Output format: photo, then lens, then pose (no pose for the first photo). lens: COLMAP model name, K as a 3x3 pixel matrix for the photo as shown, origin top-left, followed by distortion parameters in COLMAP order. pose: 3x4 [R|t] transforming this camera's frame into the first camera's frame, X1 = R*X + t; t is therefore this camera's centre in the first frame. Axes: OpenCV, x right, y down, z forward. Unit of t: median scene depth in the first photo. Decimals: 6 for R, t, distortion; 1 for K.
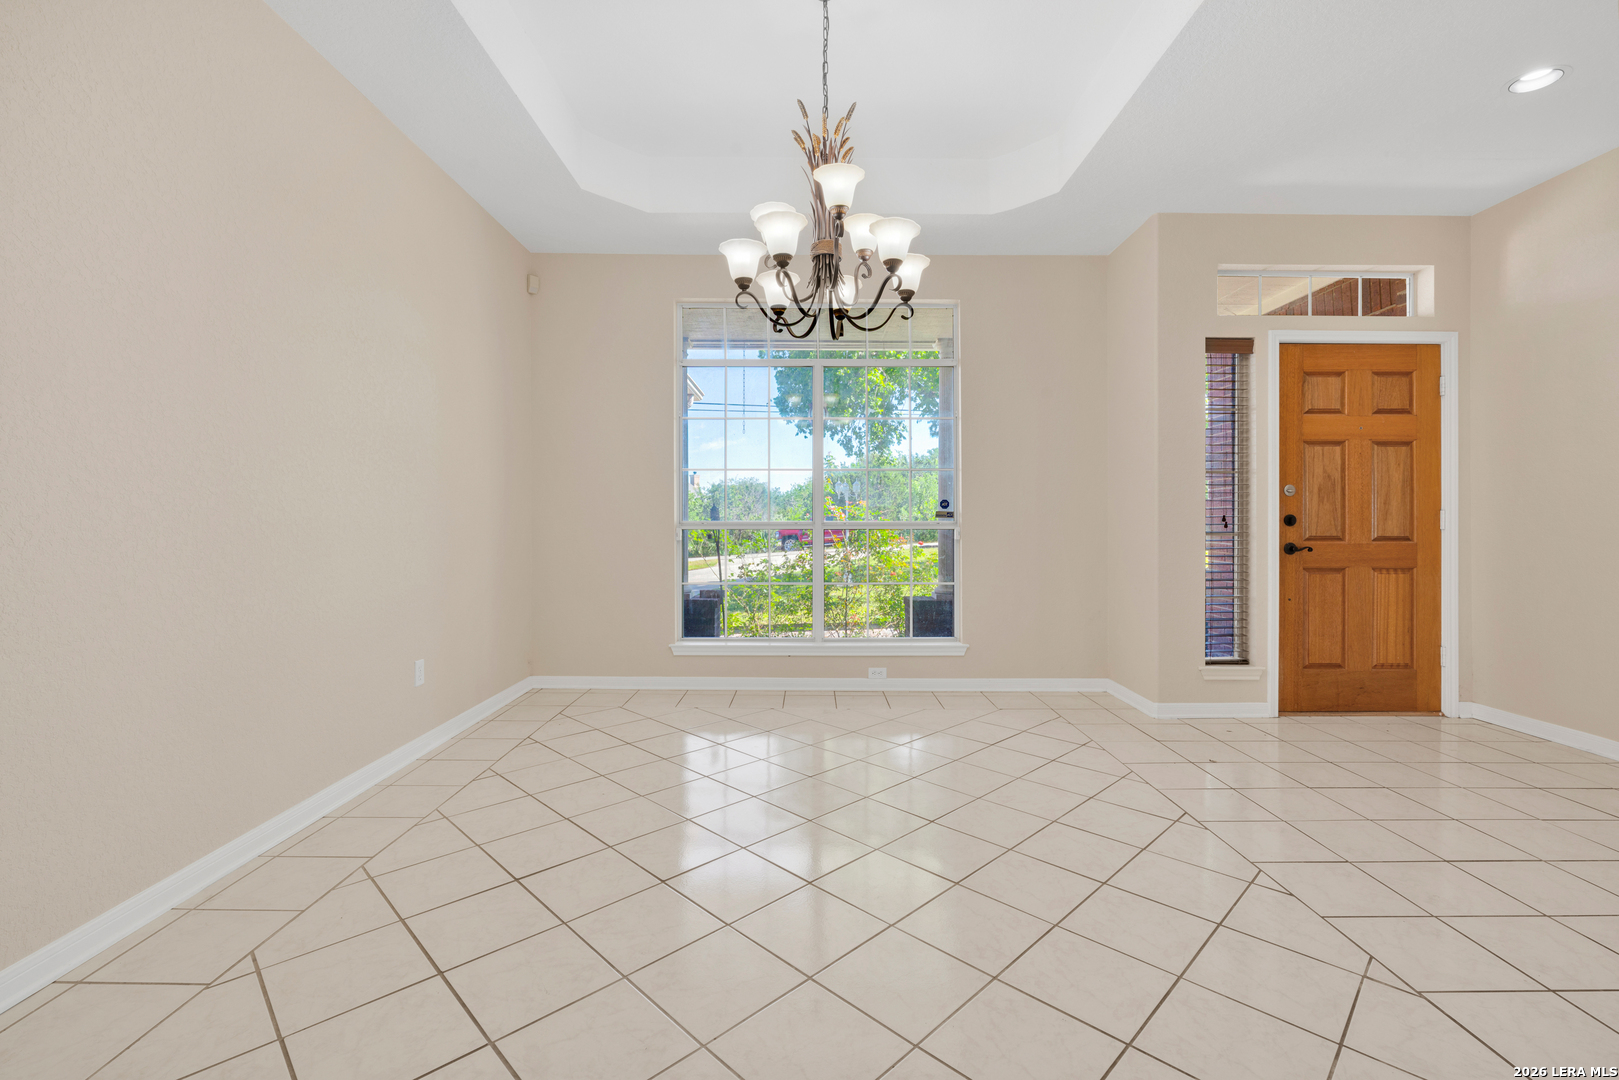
lens RADIAL K [[705.7, 0, 810.4], [0, 705.7, 540.8], [0, 0, 1]] dist [-0.008709, 0.000407]
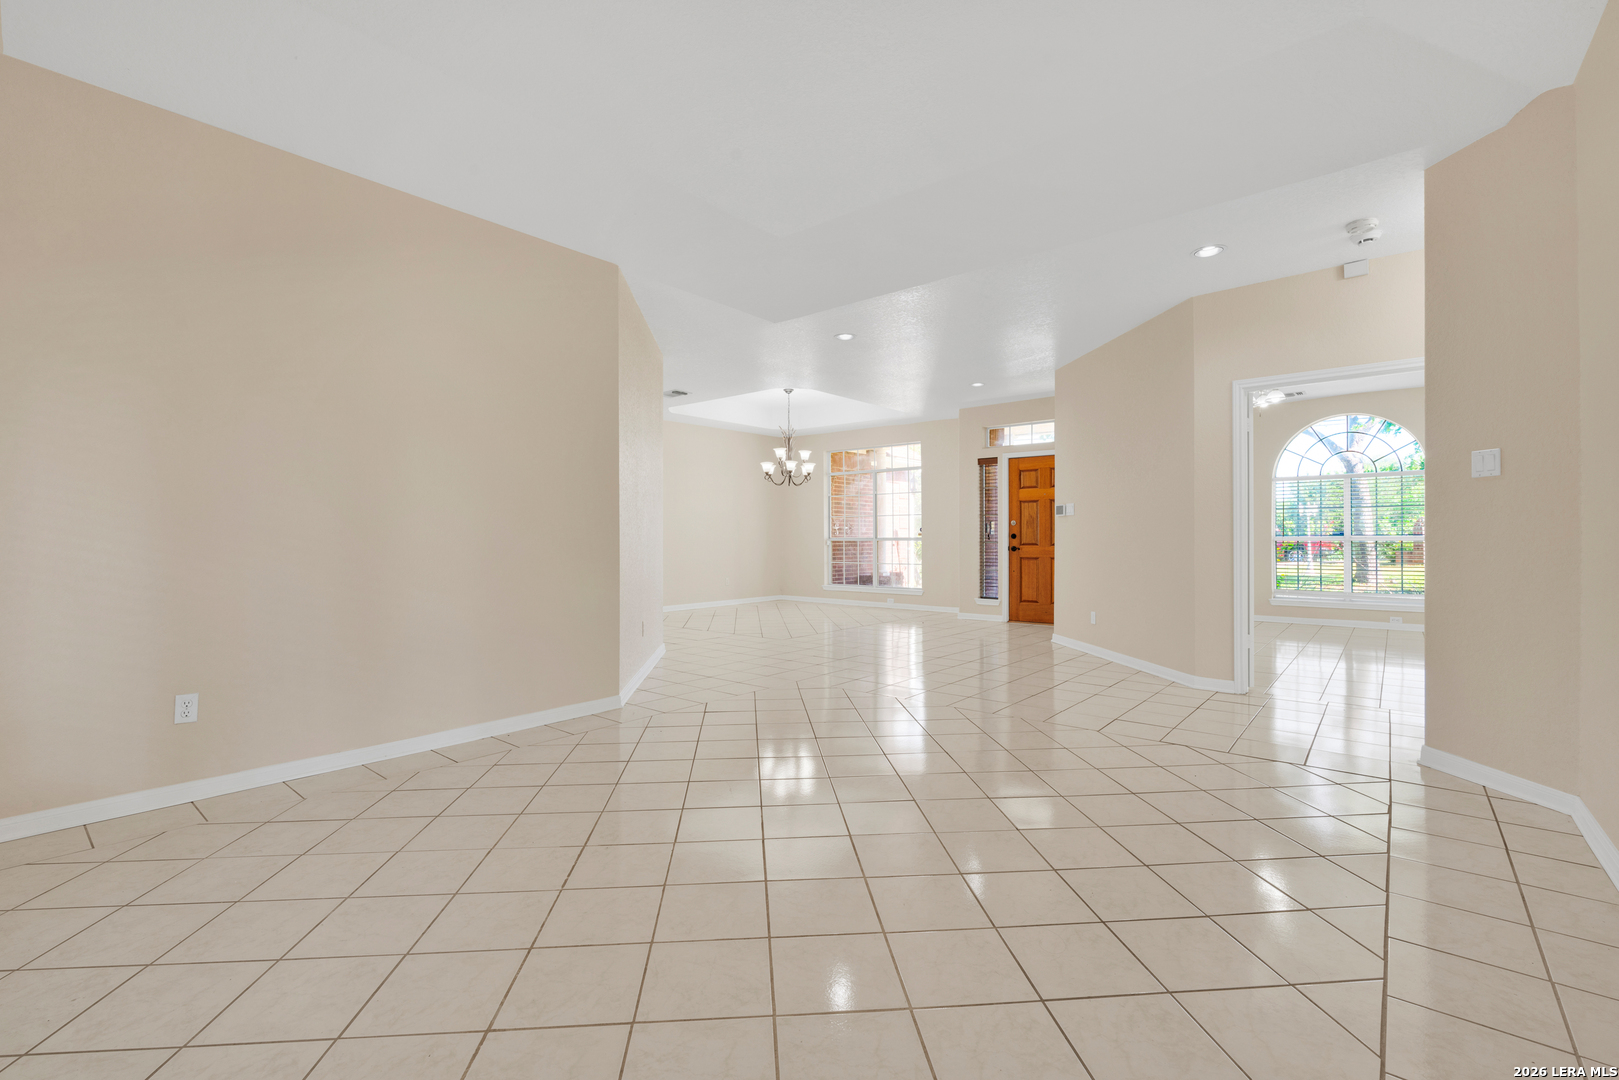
lens RADIAL K [[705.7, 0, 809.0], [0, 705.7, 541.7], [0, 0, 1]] dist [-0.008709, 0.000407]
pose [[0.770180, -0.001998, -0.637824, 1.626740], [-0.004234, 0.999957, -0.008245, 0.010362], [0.637813, 0.009050, 0.770138, -1.174551]]
